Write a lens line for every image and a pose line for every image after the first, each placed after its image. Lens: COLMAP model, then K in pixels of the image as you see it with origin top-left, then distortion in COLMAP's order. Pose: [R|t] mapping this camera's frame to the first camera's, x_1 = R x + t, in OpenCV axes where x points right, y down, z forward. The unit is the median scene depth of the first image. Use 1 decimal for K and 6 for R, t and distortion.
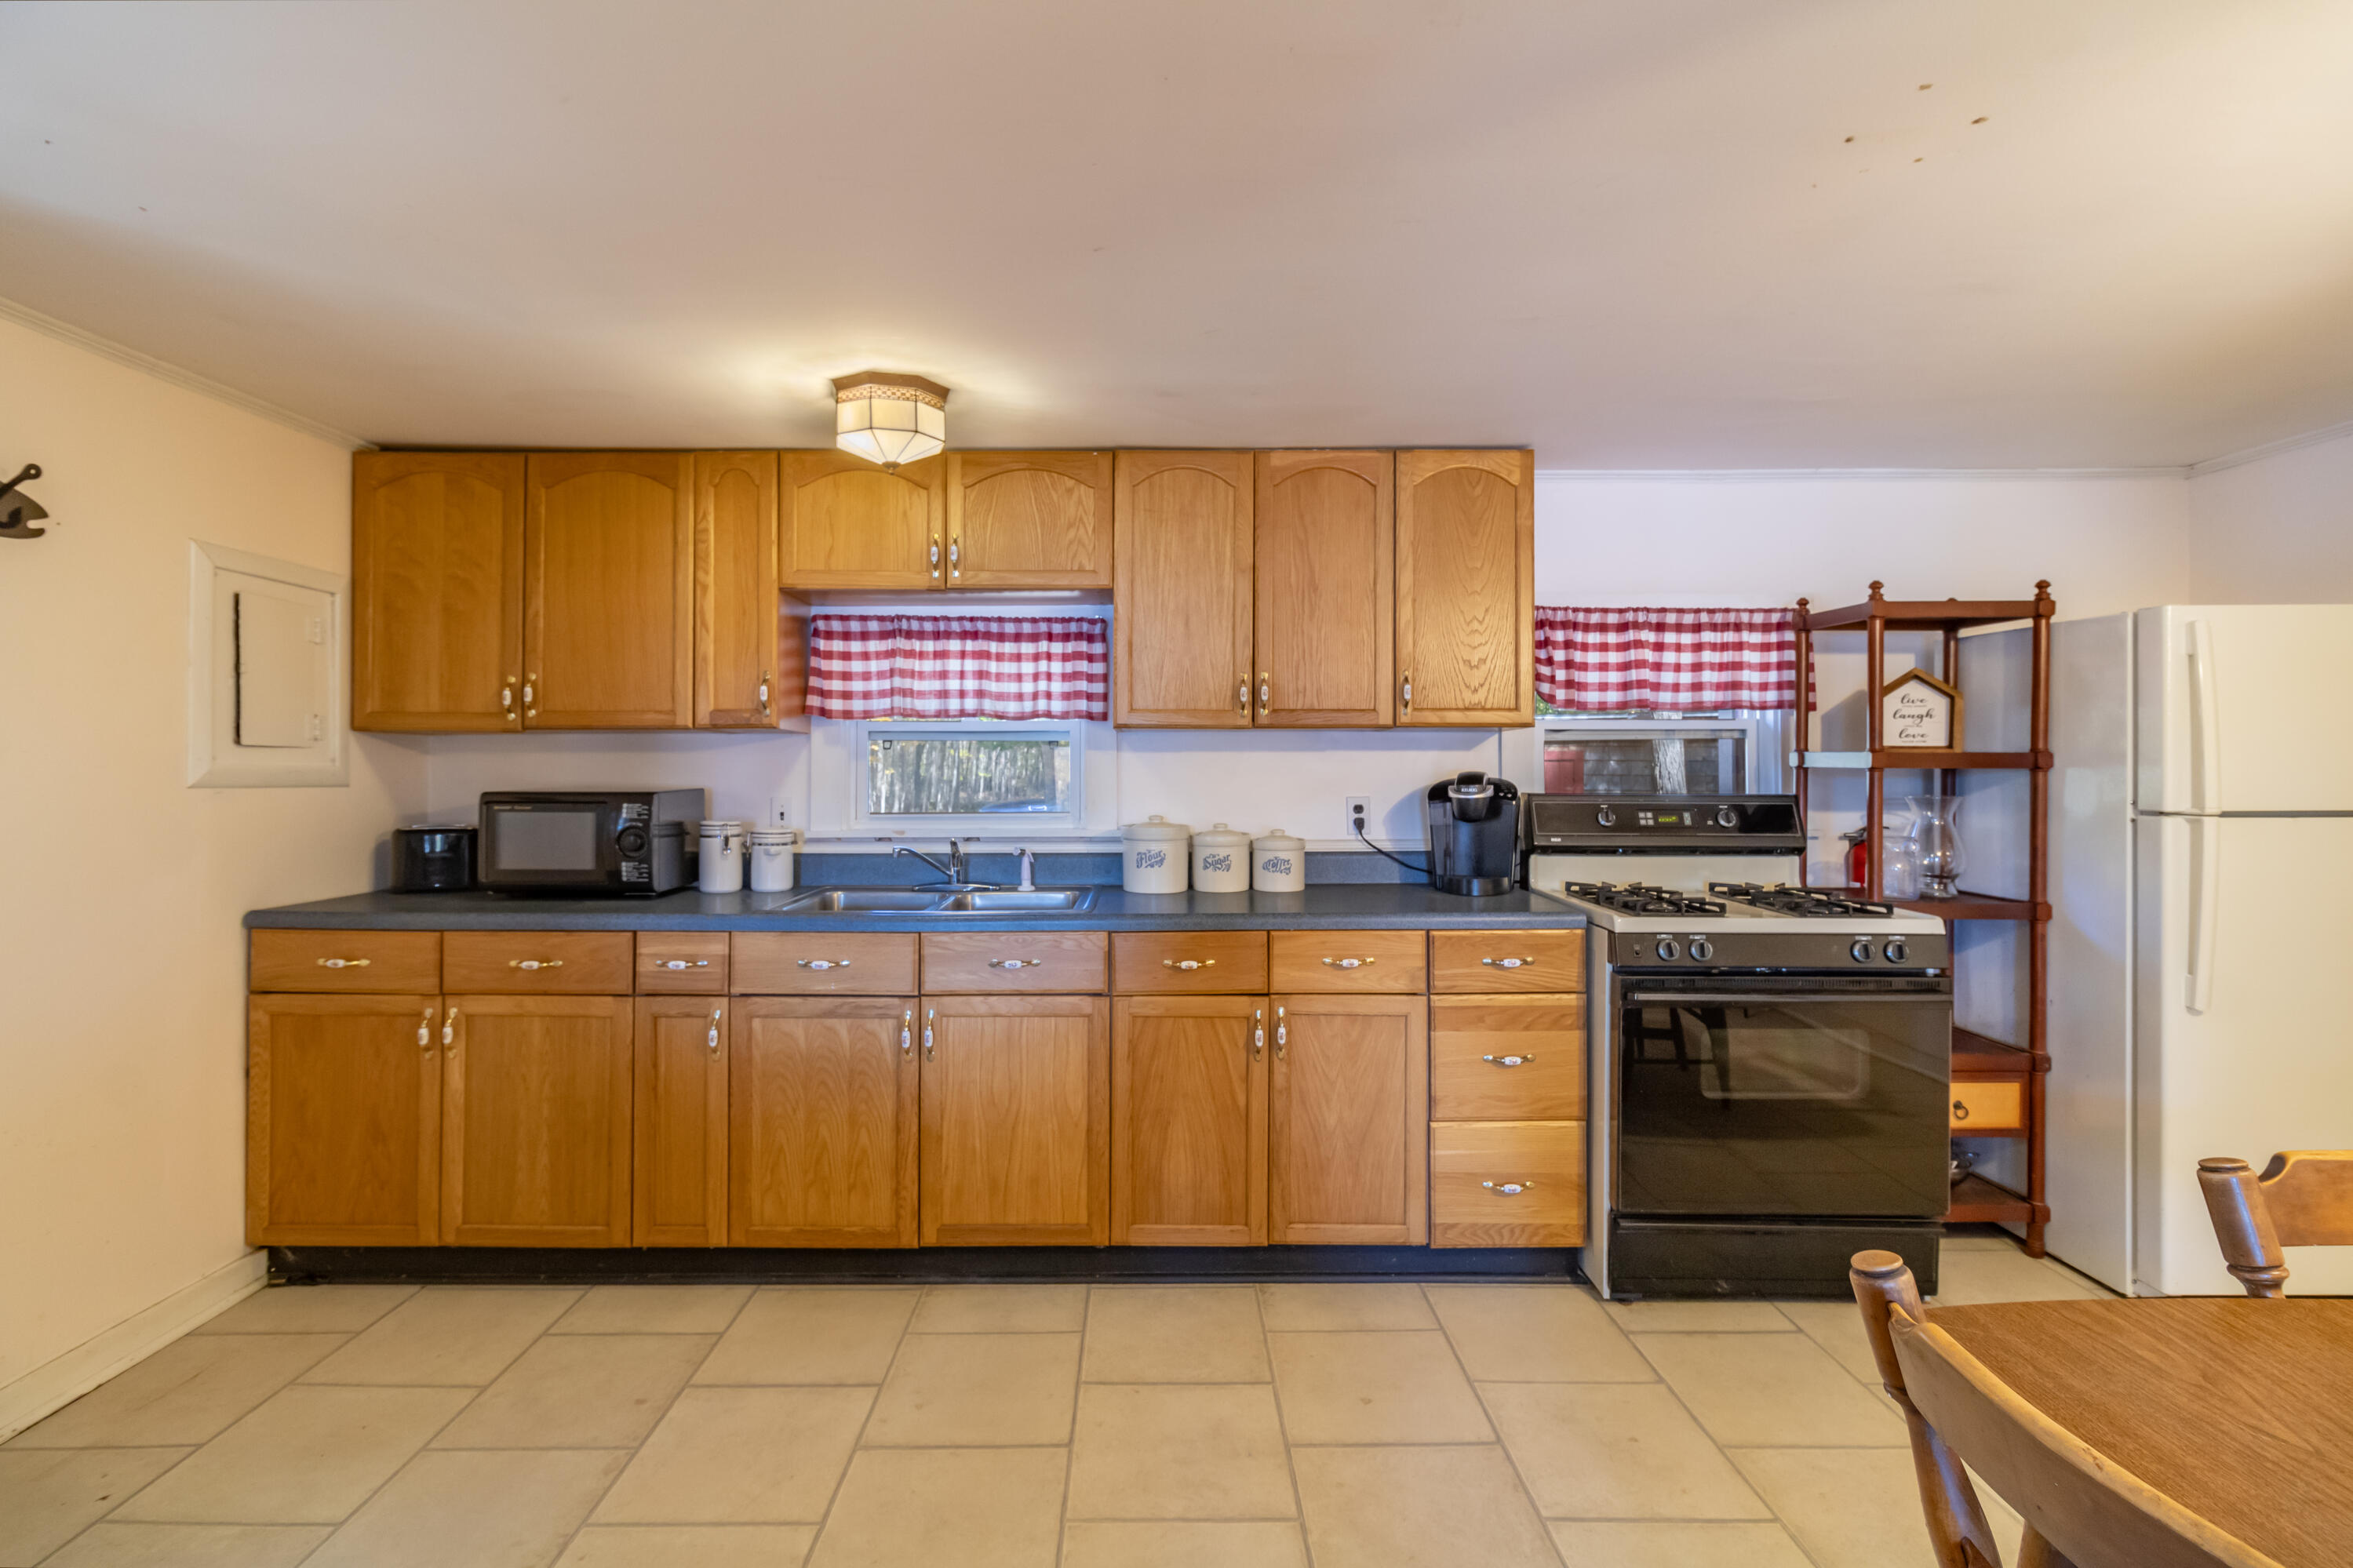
lens RADIAL K [[1049.0, 0, 1171.3], [0, 1049.0, 759.7], [0, 0, 1]] dist [0.003736, 0.000249]
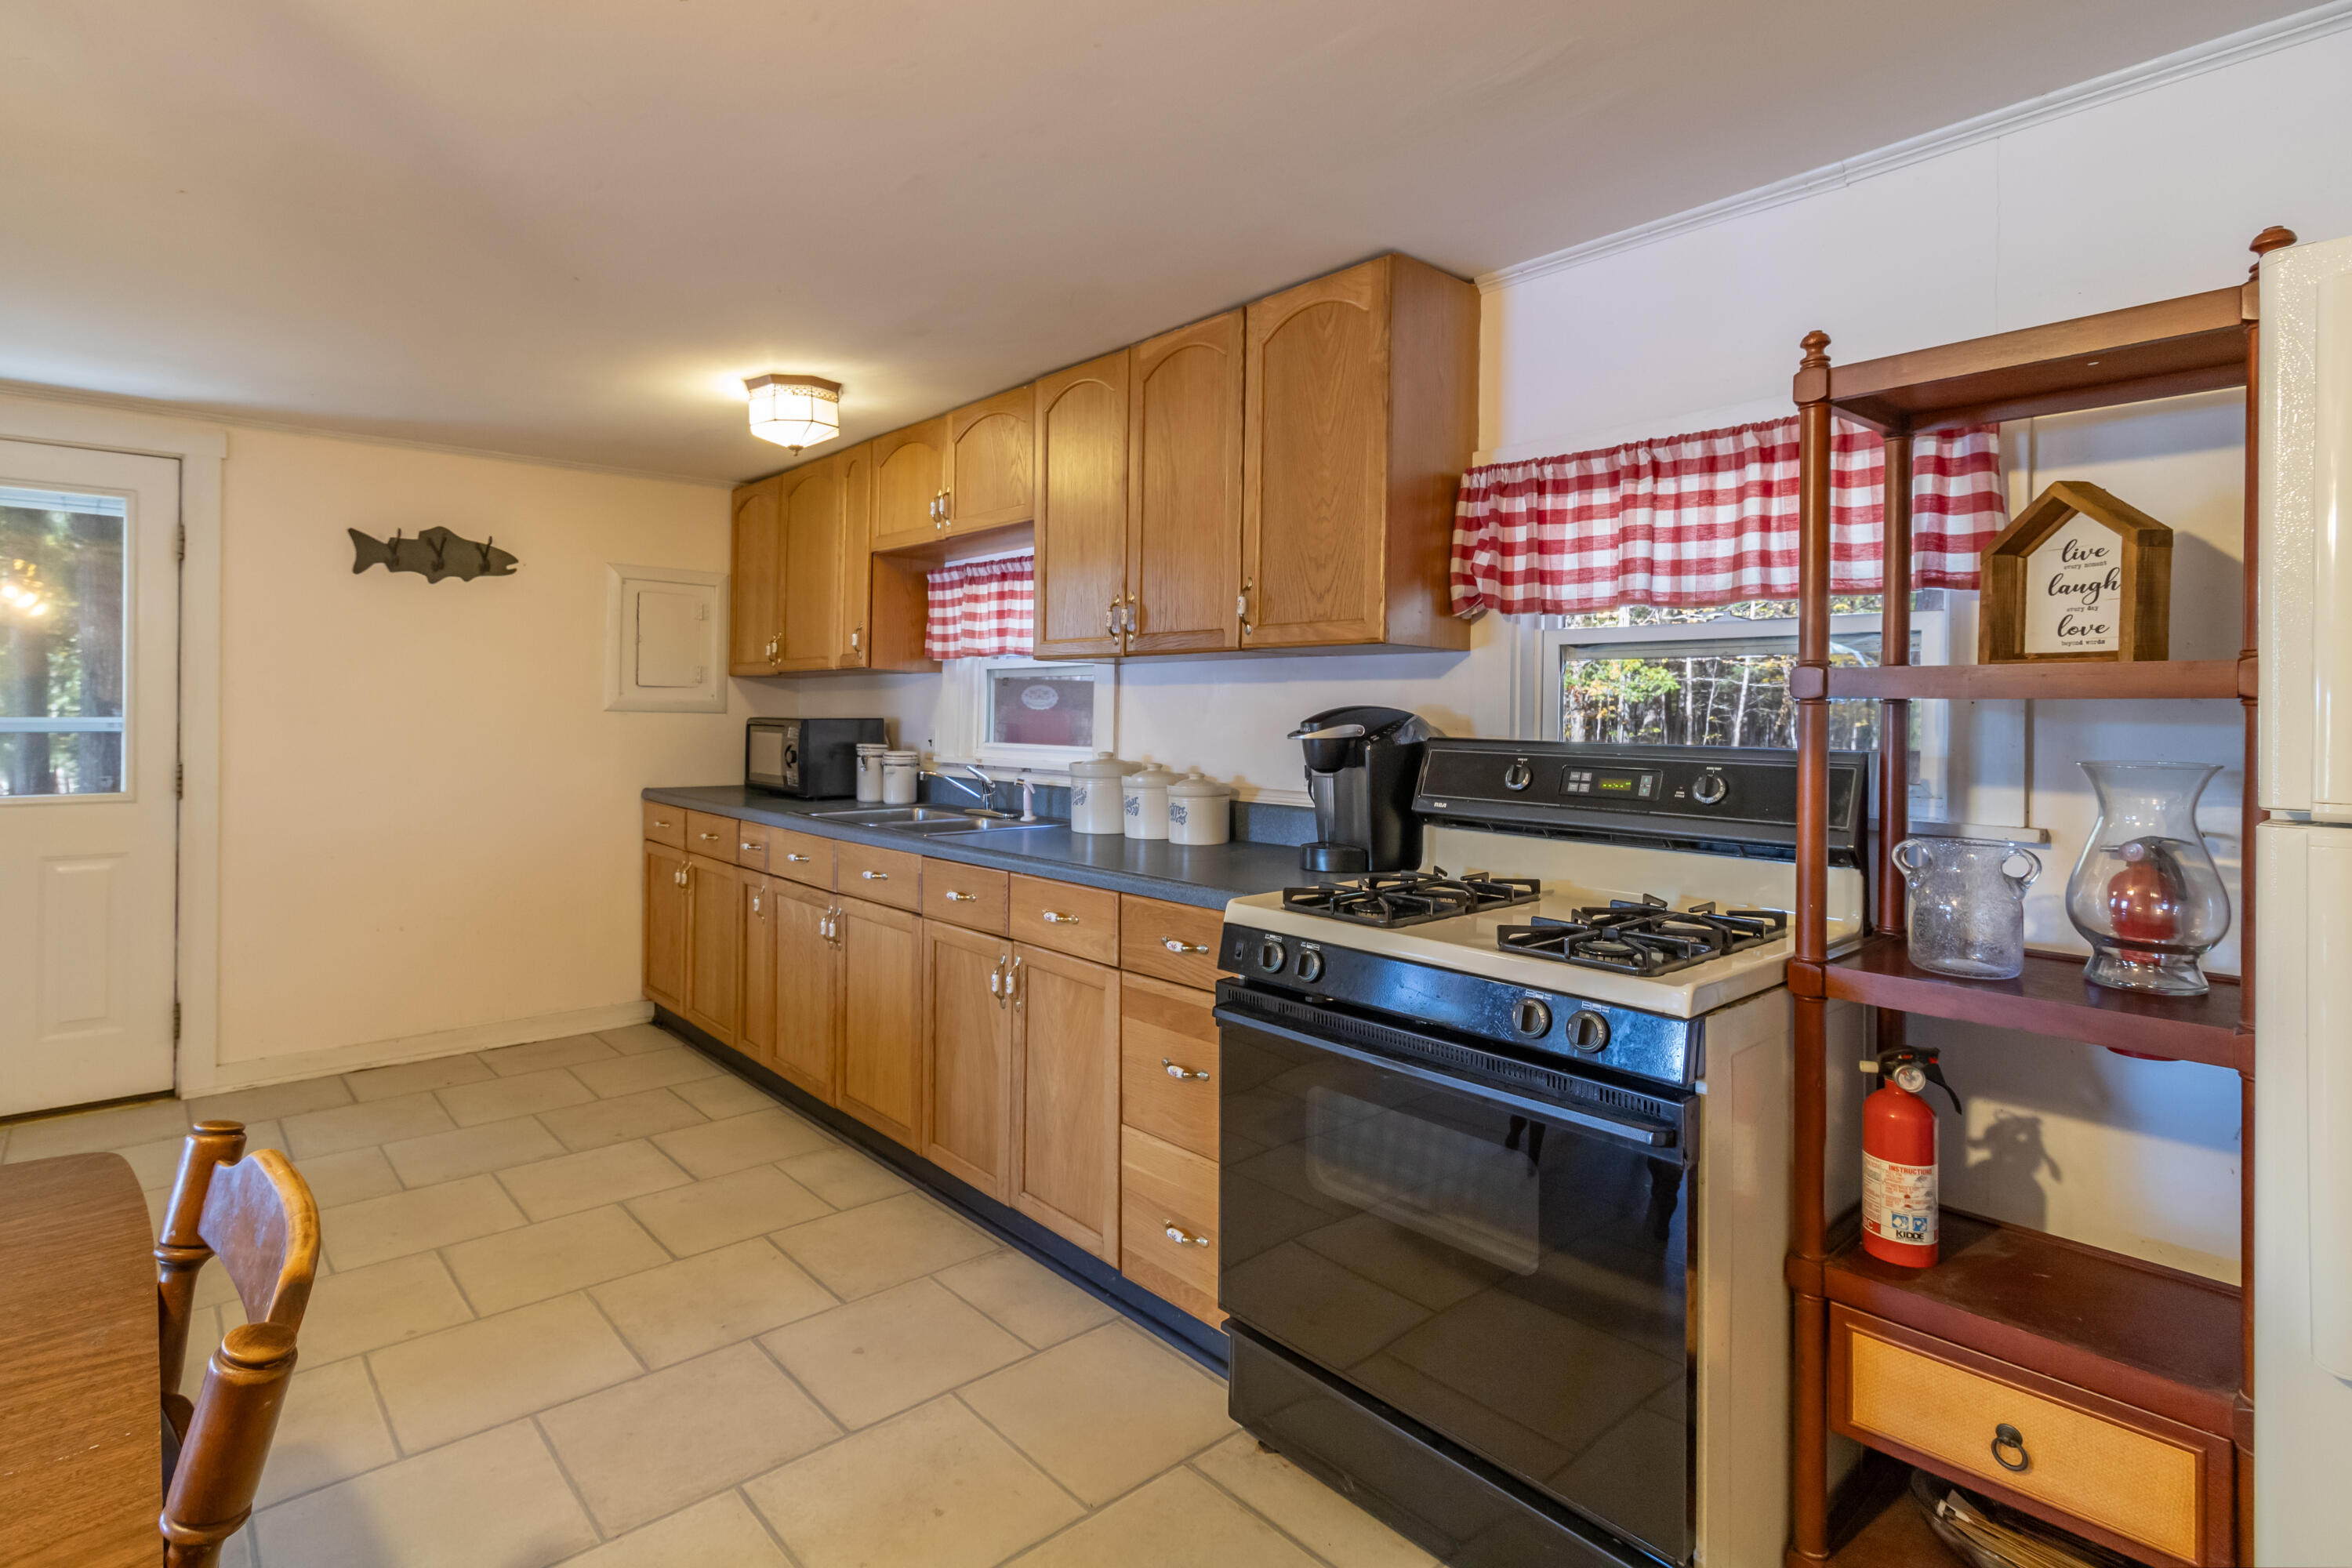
lens RADIAL K [[1173.4, 0, 1174.2], [0, 1173.4, 708.3], [0, 0, 1]] dist [0.000977, 0.001435]
pose [[0.649243, 0.003952, -0.760571, 0.868206], [-0.003761, 0.999991, 0.001986, 0.012134], [0.760572, 0.001571, 0.649252, 0.378144]]
